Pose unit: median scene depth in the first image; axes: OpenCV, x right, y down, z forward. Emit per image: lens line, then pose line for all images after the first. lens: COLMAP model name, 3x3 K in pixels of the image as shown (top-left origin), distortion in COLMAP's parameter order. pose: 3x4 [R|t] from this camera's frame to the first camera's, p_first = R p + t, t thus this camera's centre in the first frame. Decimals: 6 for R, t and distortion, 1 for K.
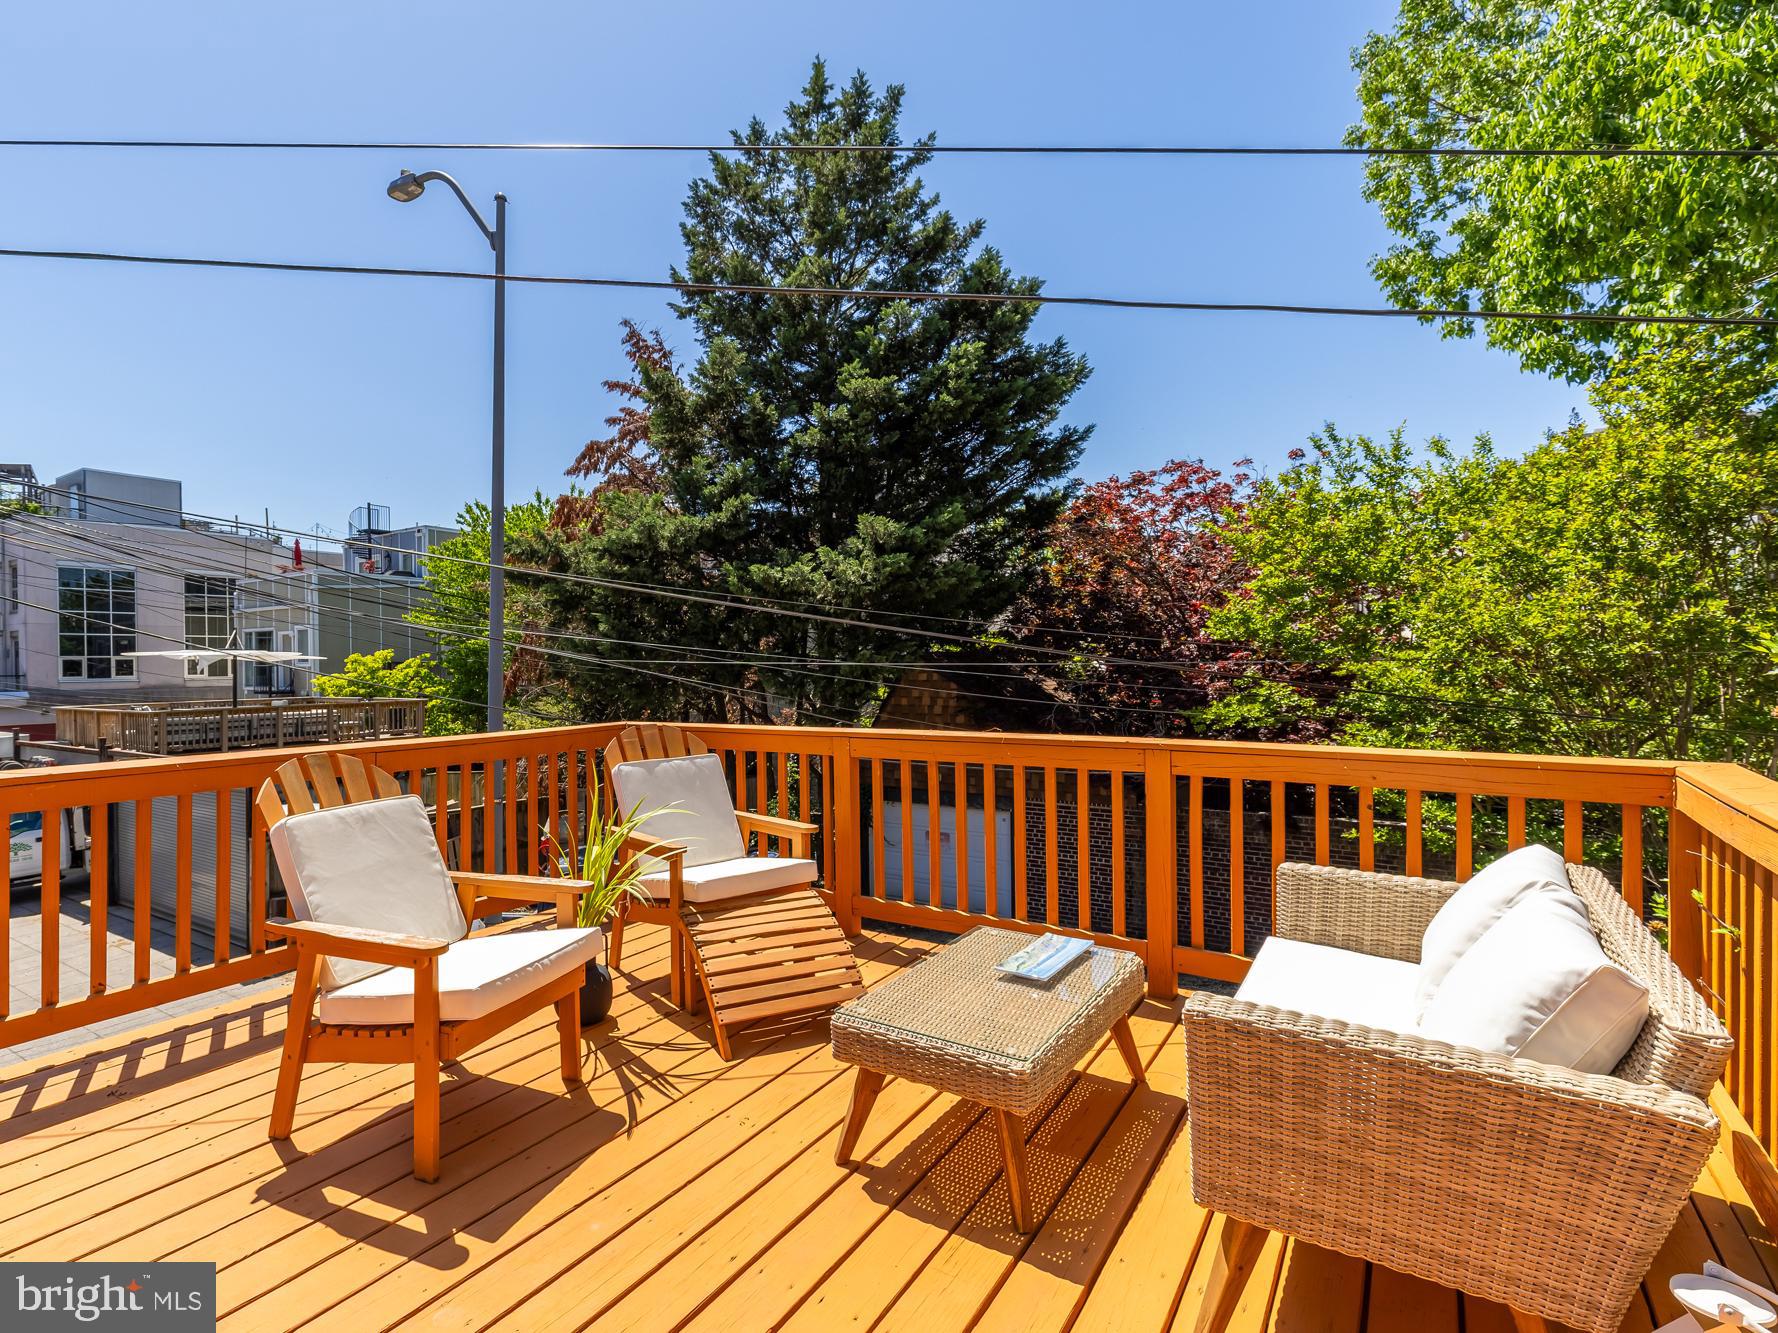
lens RADIAL K [[904.7, 0, 890.4], [0, 904.7, 657.3], [0, 0, 1]] dist [0.004830, 0.000454]
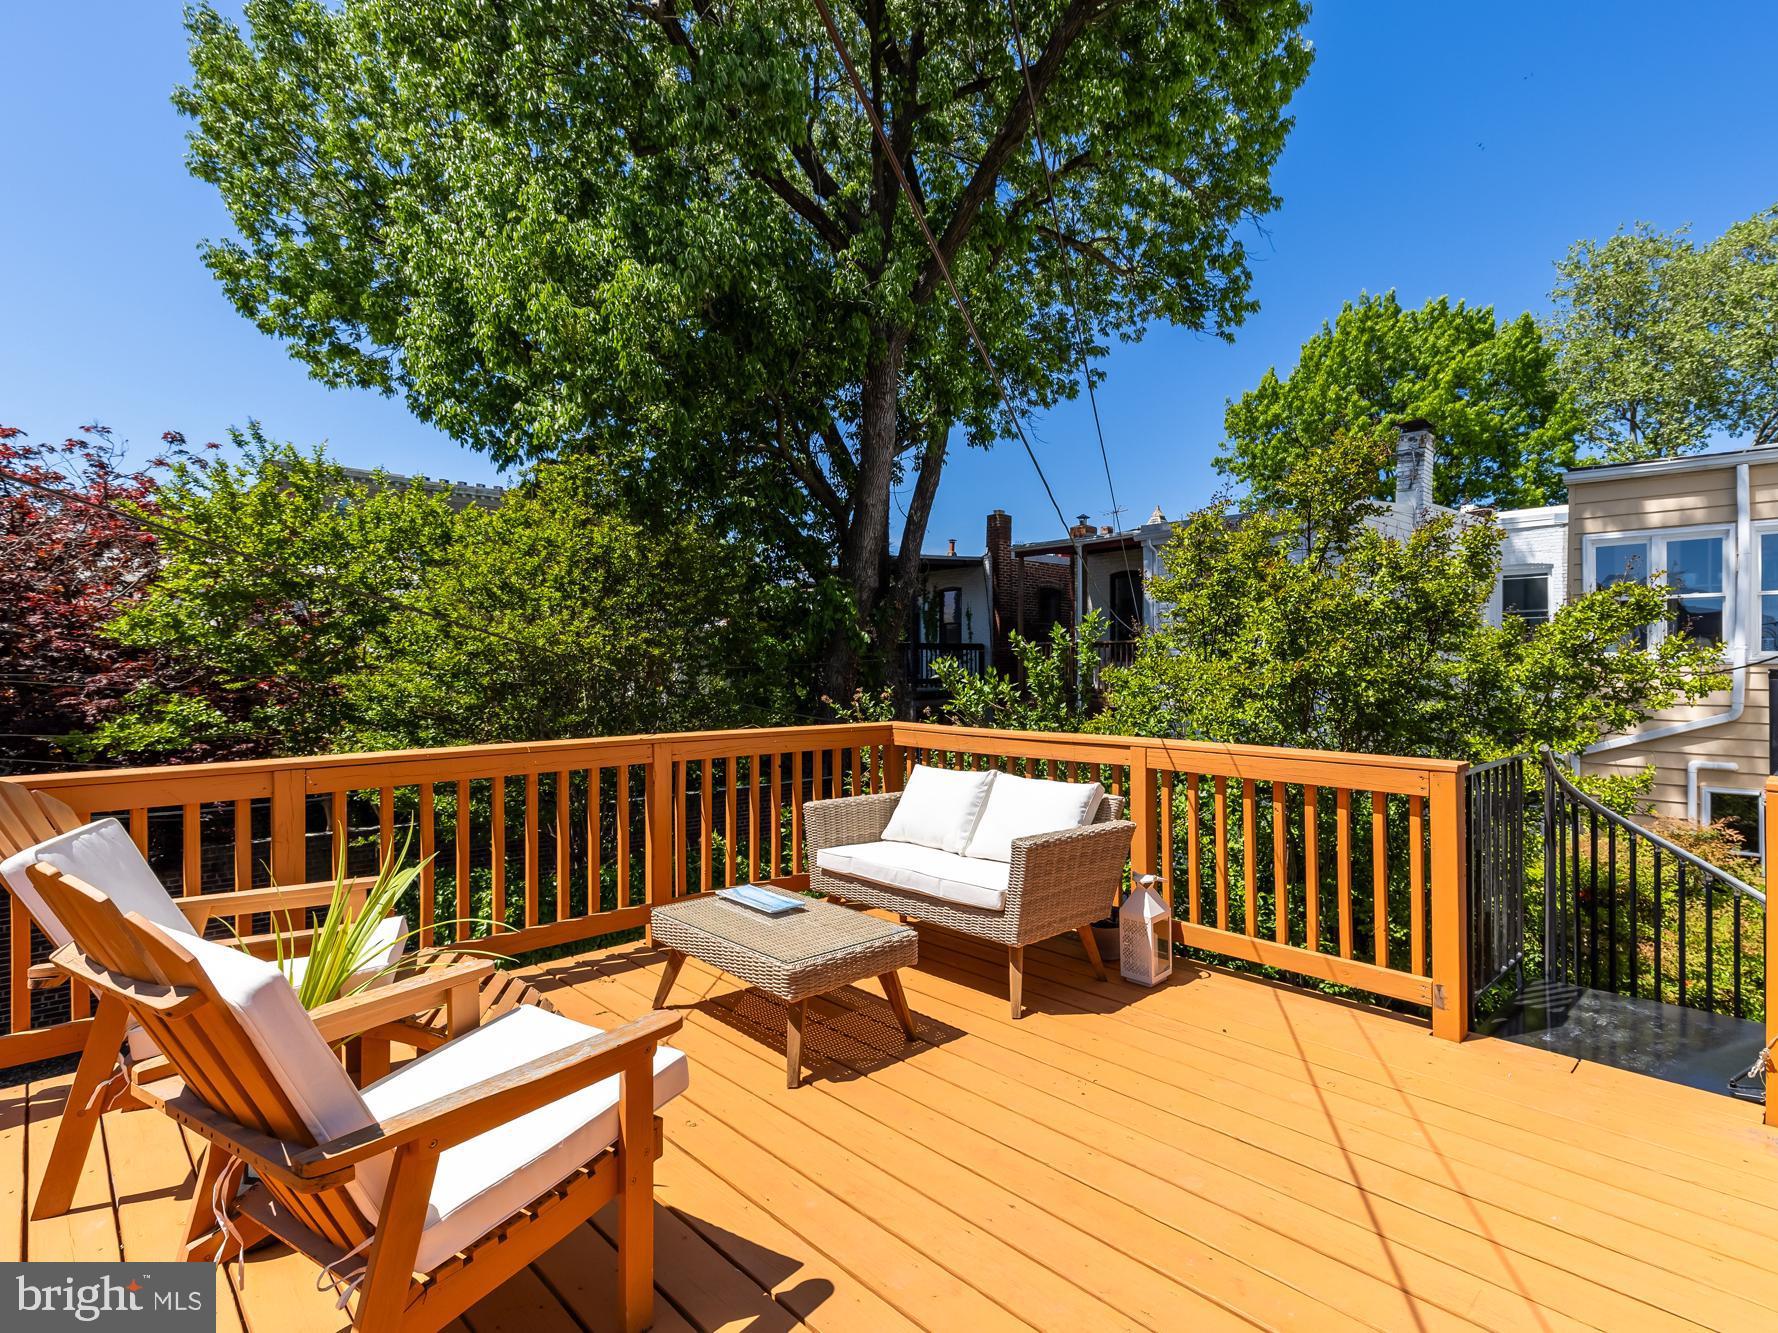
lens RADIAL K [[904.7, 0, 890.4], [0, 904.7, 657.3], [0, 0, 1]] dist [0.004830, 0.000454]
pose [[0.223968, 0.018232, 0.974426, -0.364786], [-0.004049, 0.999834, -0.017776, 0.002646], [-0.974588, 0.000036, 0.224005, 0.182865]]
